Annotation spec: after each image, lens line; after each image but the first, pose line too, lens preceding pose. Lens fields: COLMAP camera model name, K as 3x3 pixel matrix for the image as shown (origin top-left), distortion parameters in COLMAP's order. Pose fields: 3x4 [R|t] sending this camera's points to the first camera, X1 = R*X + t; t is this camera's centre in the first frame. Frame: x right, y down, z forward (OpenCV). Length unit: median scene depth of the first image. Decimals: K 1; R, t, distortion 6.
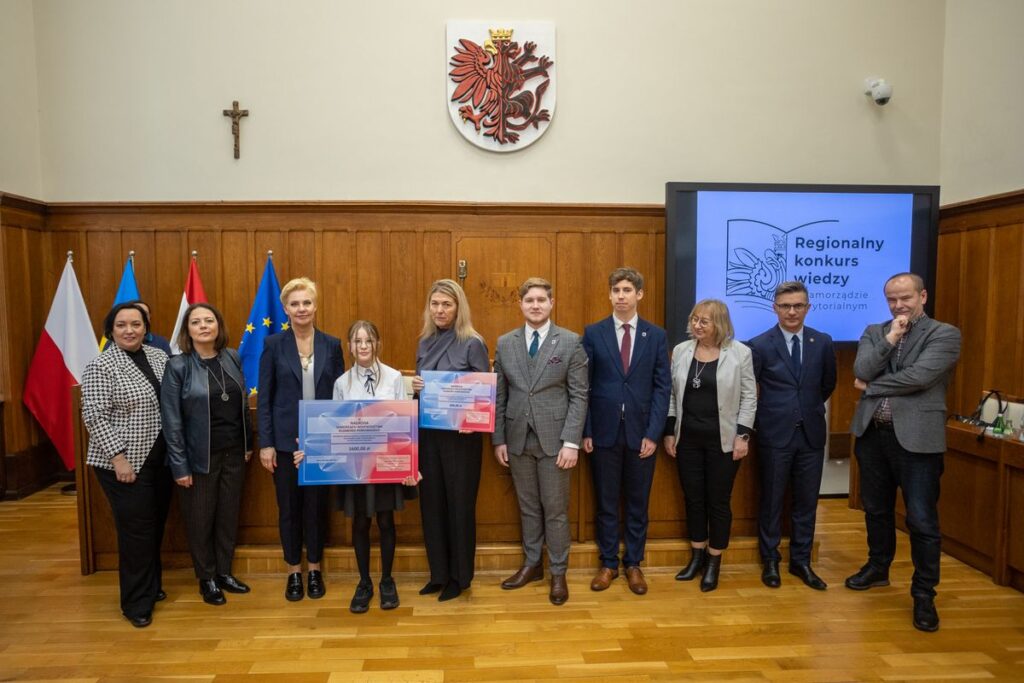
lens RADIAL K [[837.7, 0, 497.9], [0, 837.7, 364.1], [0, 0, 1]] dist [-0.038501, 0.073185]
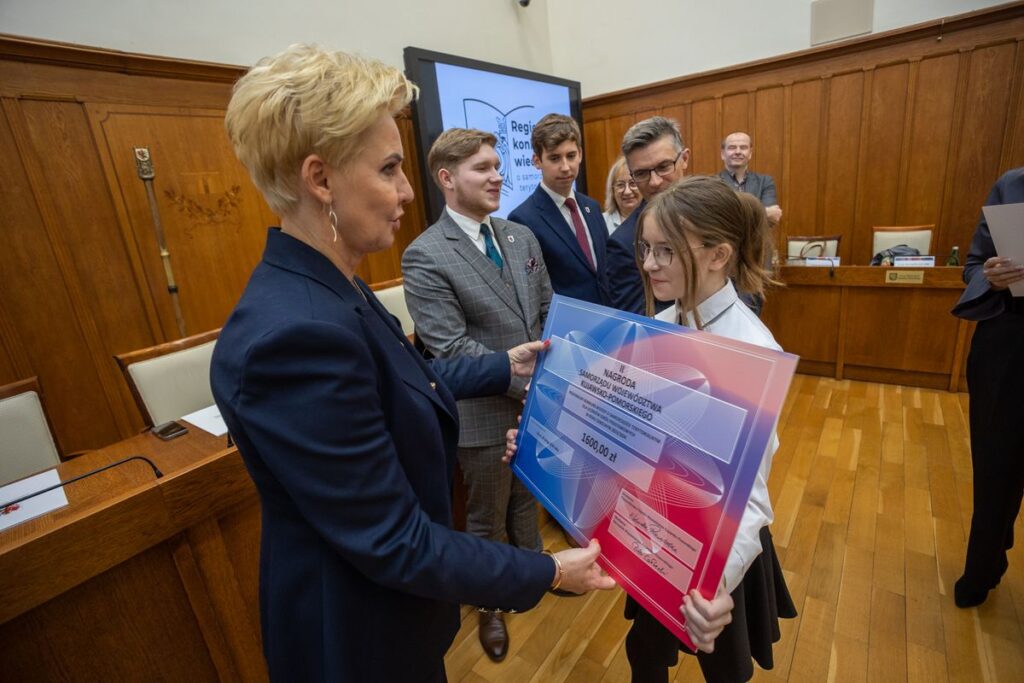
lens RADIAL K [[503.0, 0, 512.0], [0, 503.0, 341.5], [0, 0, 1]] dist [-0.056402, 0.022671]
pose [[0.633082, -0.279522, 0.721855, -0.169289], [0.168313, 0.959923, 0.224095, -0.026510], [-0.755564, -0.020373, 0.654758, 0.587429]]
